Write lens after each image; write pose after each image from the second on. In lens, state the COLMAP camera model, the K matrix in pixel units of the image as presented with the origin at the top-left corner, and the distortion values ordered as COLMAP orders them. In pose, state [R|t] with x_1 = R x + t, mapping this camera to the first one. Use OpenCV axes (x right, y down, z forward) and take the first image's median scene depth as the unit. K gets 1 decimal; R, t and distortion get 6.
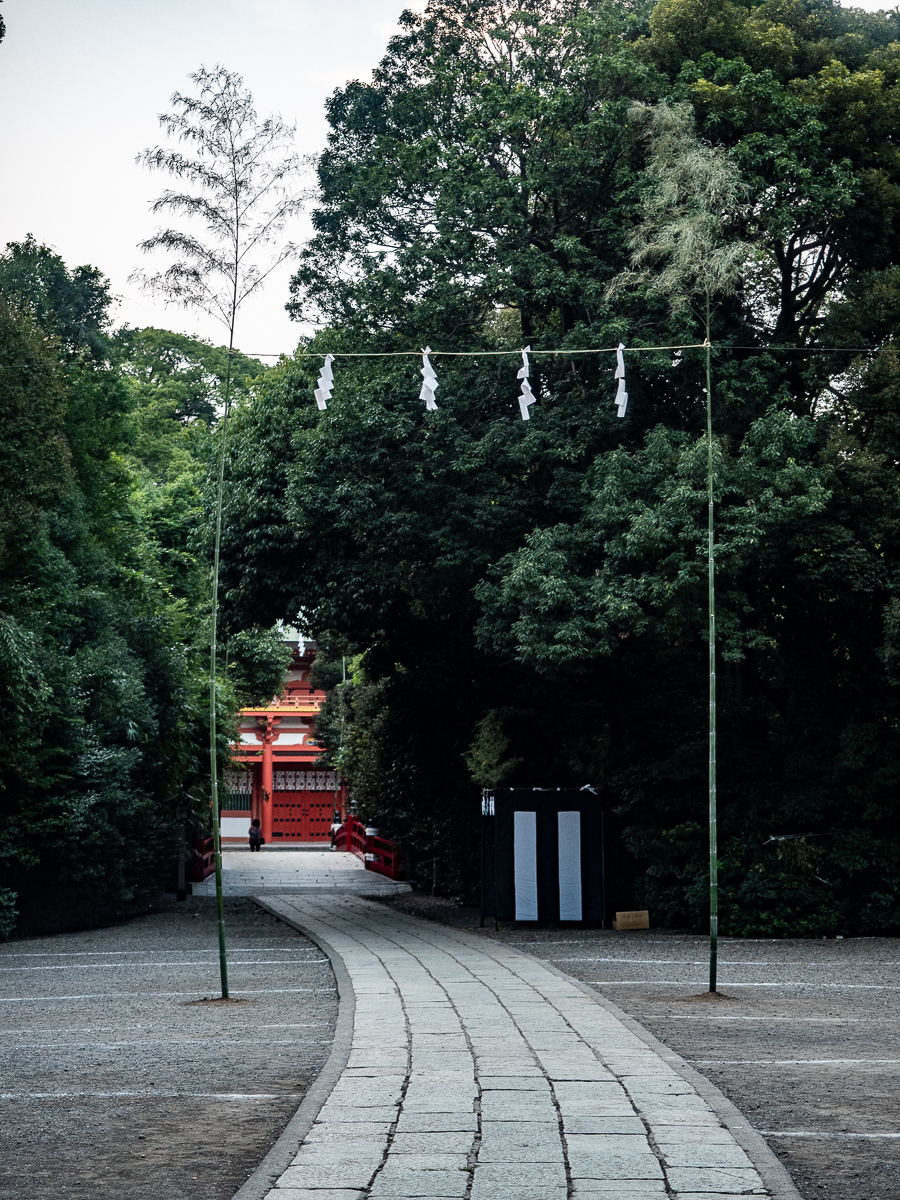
lens RADIAL K [[2675.1, 0, 450.0], [0, 2675.1, 600.0], [0, 0, 1]] dist [0.039403, 0.292509]
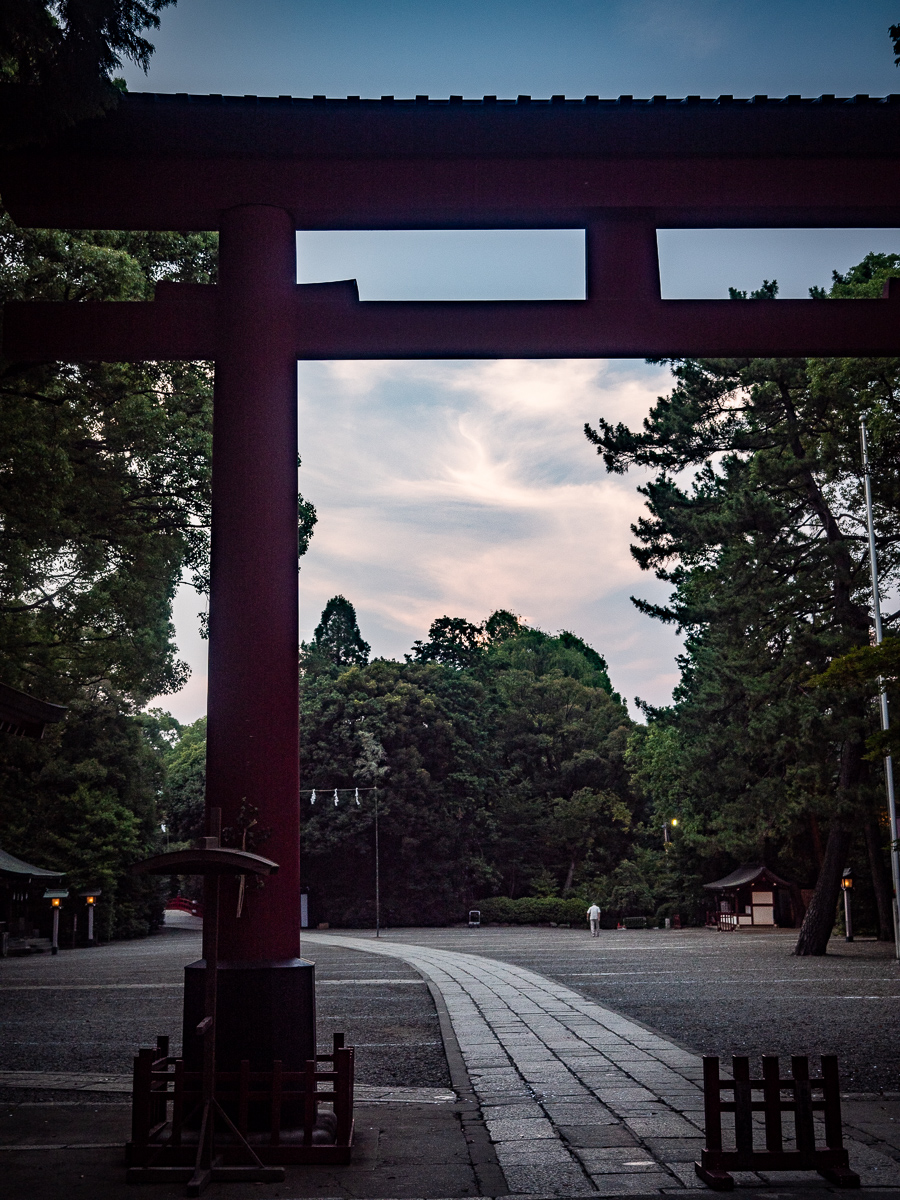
lens RADIAL K [[1467.5, 0, 450.0], [0, 1467.5, 600.0], [0, 0, 1]] dist [-0.071735, 0.003155]
pose [[0.967599, 0.027778, 0.250960, -0.305978], [0.001425, 0.993313, -0.115442, -0.094503], [-0.252489, 0.112059, 0.961089, -1.063693]]
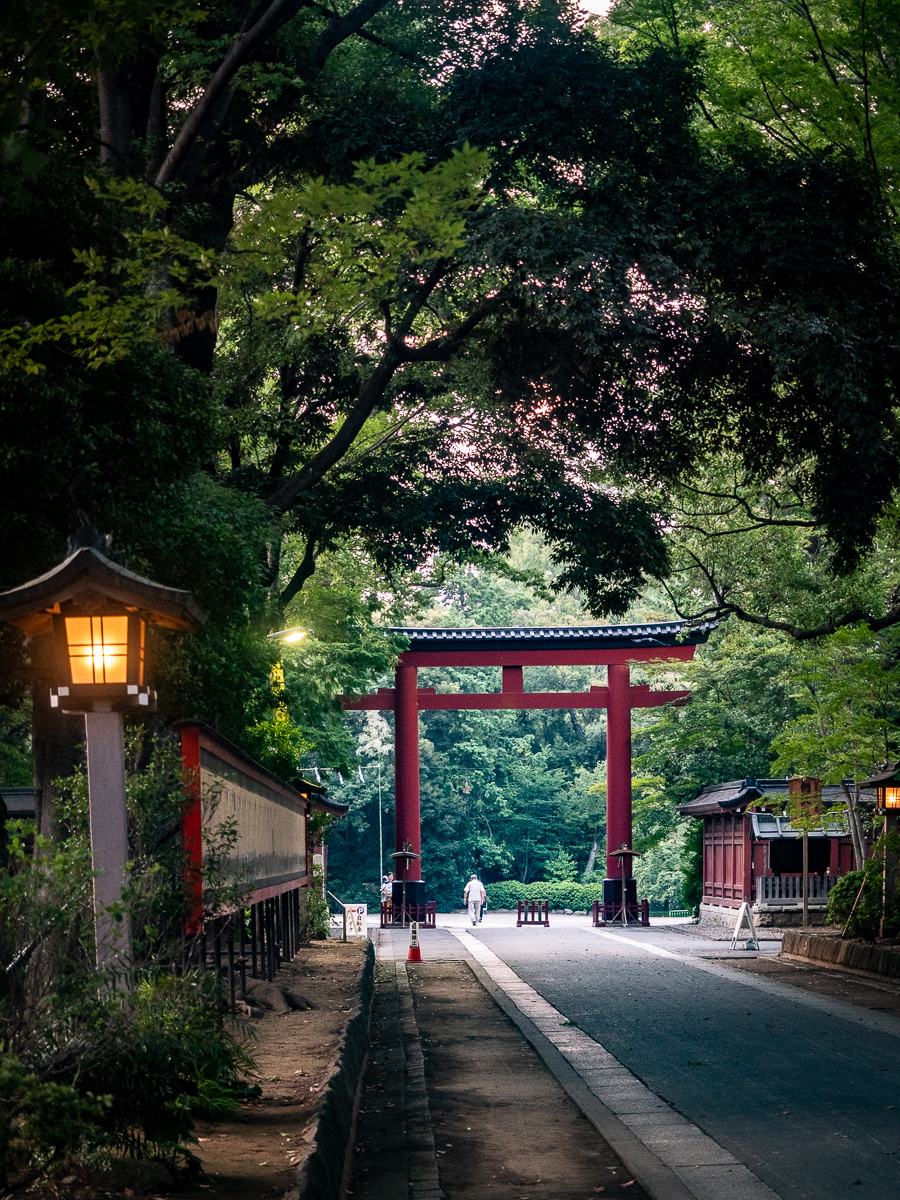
lens RADIAL K [[2700.8, 0, 450.0], [0, 2700.8, 600.0], [0, 0, 1]] dist [0.011156, -0.140082]
pose [[0.967560, 0.012394, 0.252339, -0.671138], [-0.006839, 0.999715, -0.022879, -0.199436], [-0.252550, 0.020411, 0.967368, -2.427047]]
